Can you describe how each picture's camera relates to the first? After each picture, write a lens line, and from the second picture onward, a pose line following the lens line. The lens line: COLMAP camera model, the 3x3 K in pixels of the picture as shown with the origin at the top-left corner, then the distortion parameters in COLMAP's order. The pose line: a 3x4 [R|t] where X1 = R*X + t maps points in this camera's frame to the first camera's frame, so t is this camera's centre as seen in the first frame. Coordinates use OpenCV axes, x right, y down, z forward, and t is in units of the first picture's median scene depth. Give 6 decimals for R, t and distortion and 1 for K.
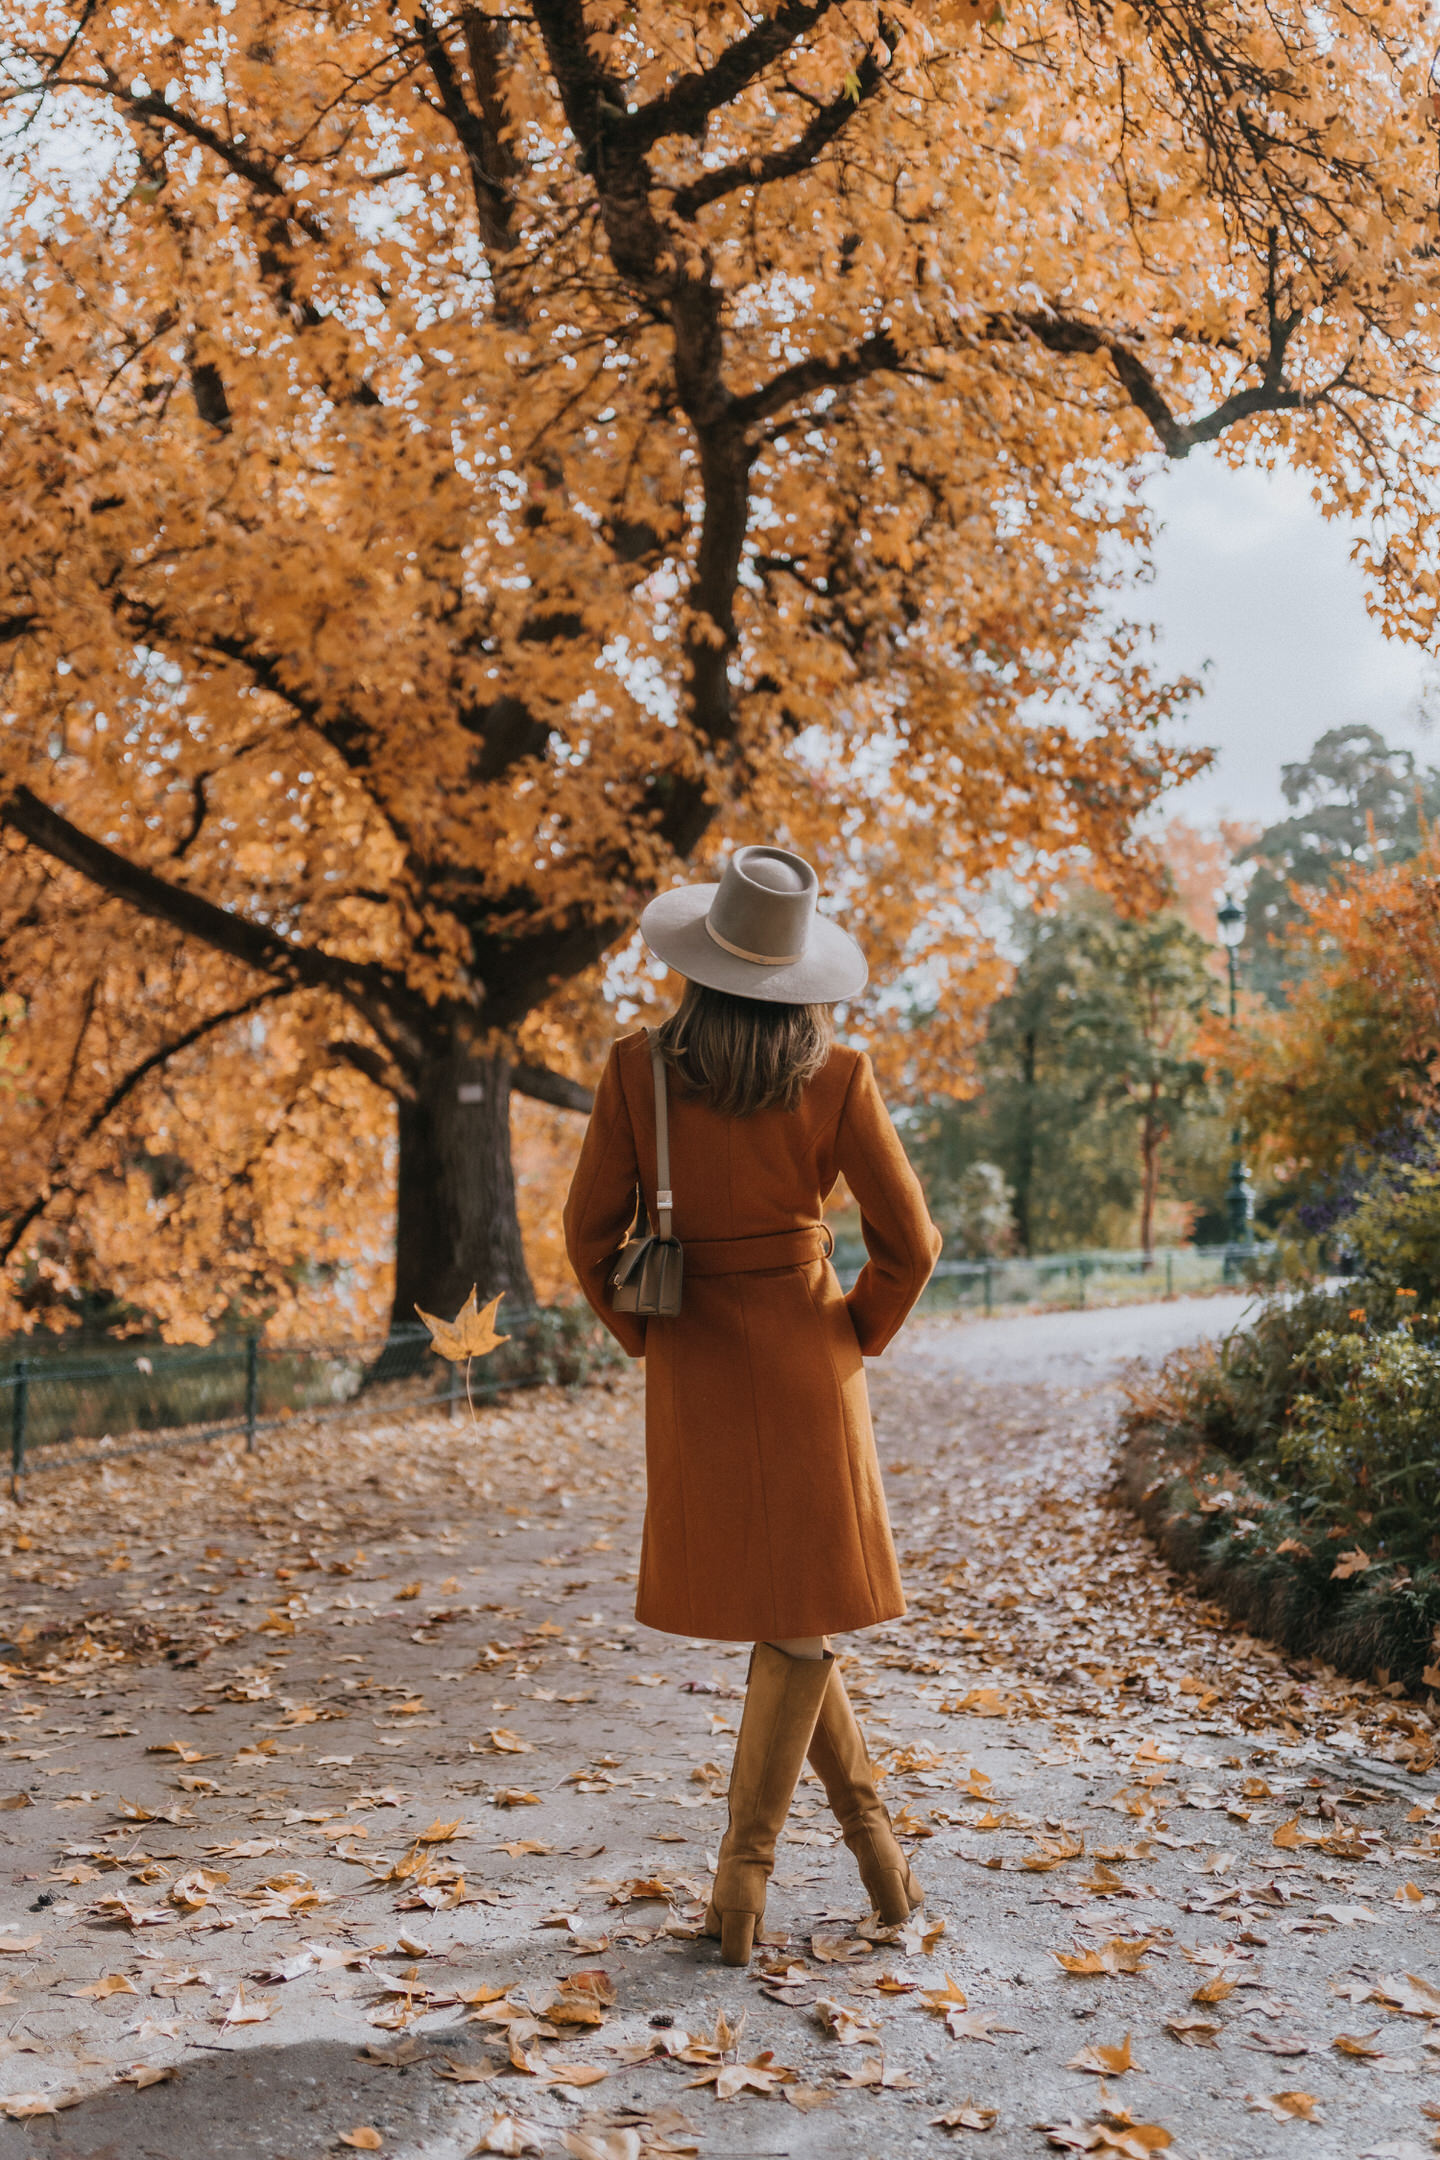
lens RADIAL K [[2203.1, 0, 712.7], [0, 2203.1, 1082.2], [0, 0, 1]] dist [0.012493, 0.009604]
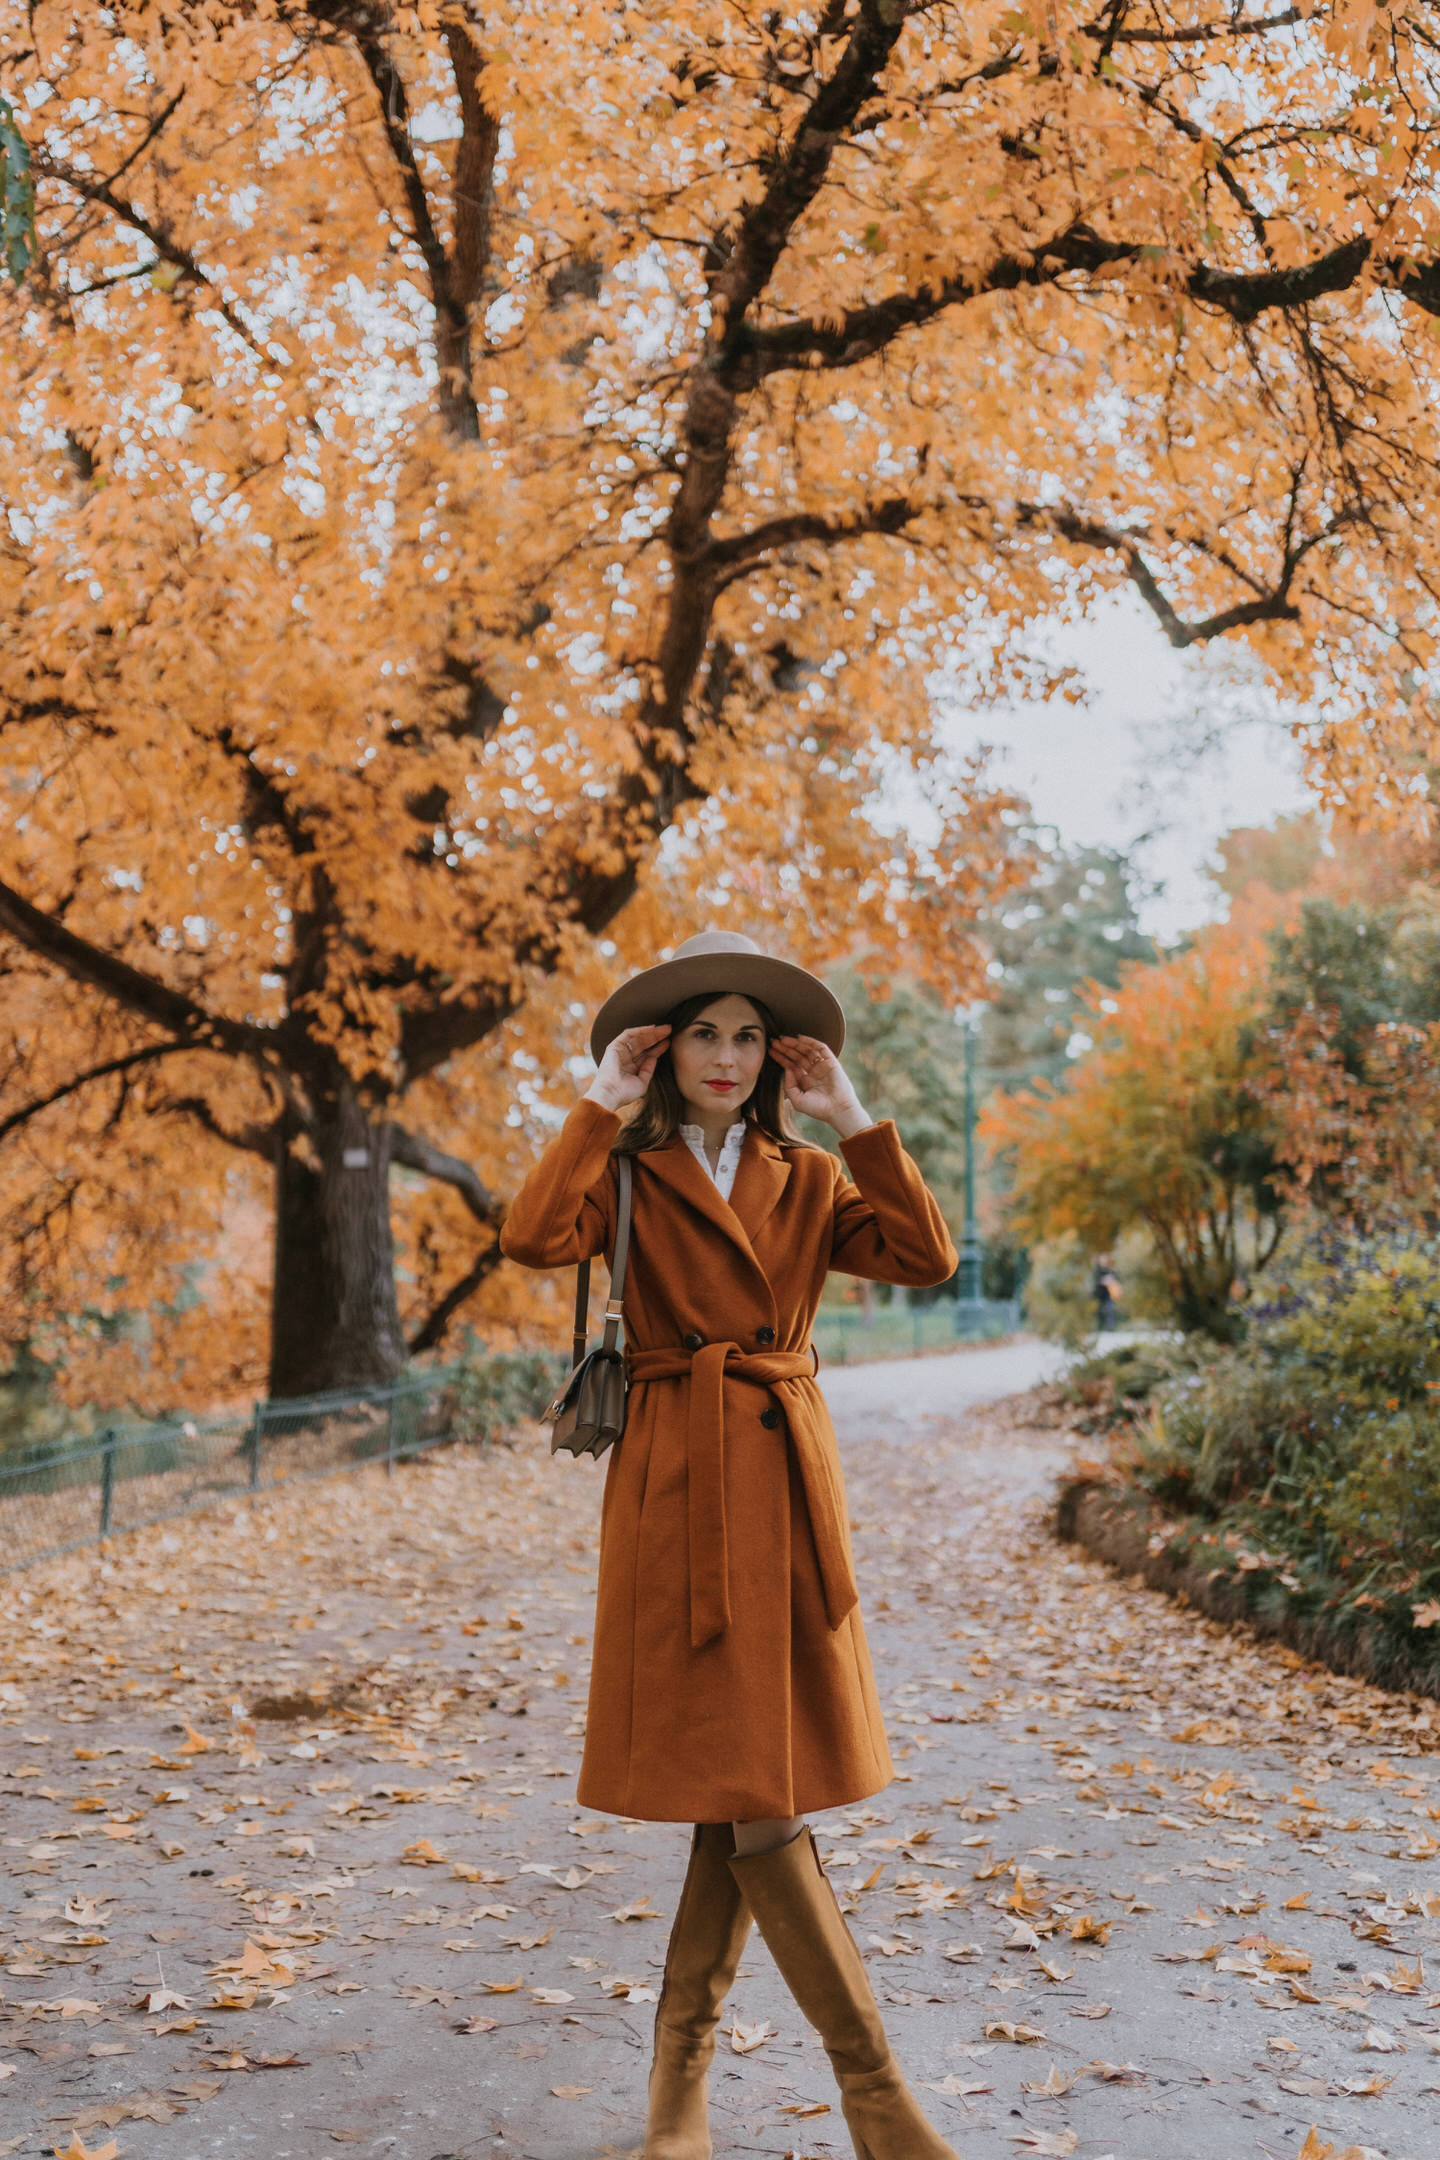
lens RADIAL K [[2212.0, 0, 720.0], [0, 2212.0, 1080.0], [0, 0, 1]] dist [0.003506, 0.008339]
pose [[0.985232, 0.032766, 0.168061, -0.128297], [-0.029524, 0.999327, -0.021753, -0.015513], [-0.168661, 0.016469, 0.985537, -0.057161]]
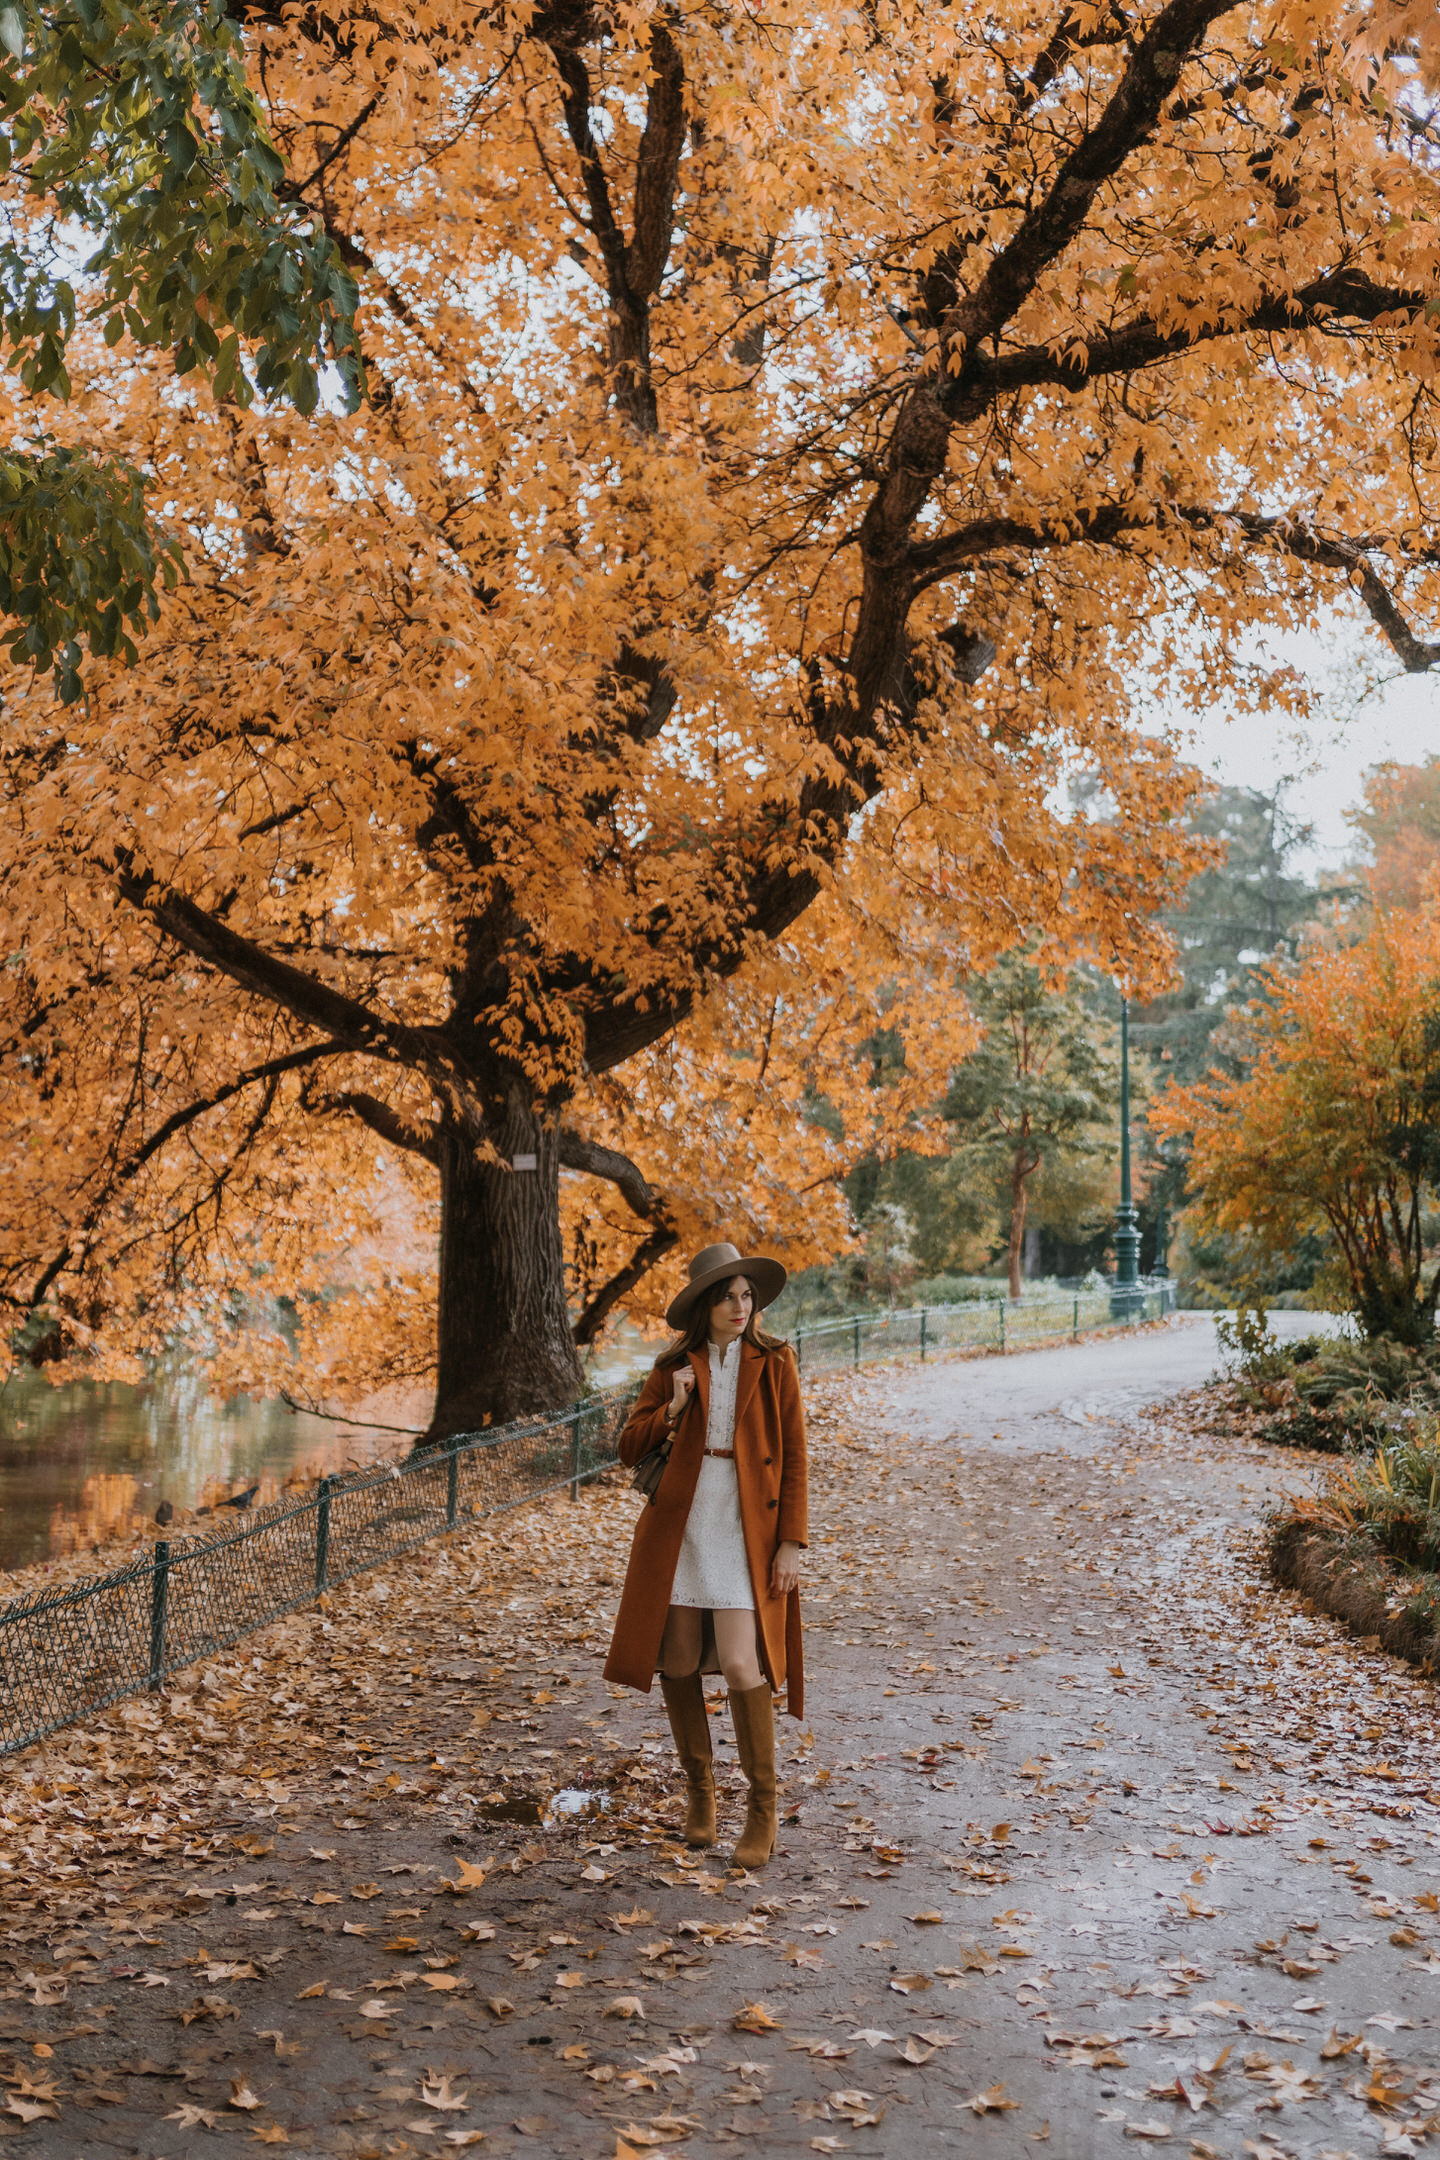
lens RADIAL K [[2278.4, 0, 734.4], [0, 2278.4, 1060.9], [0, 0, 1]] dist [-0.000863, 0.025600]
pose [[0.991731, 0.029404, 0.124922, -0.160489], [-0.029227, 0.999568, -0.003255, -0.044818], [-0.124963, -0.000423, 0.992161, -0.055765]]
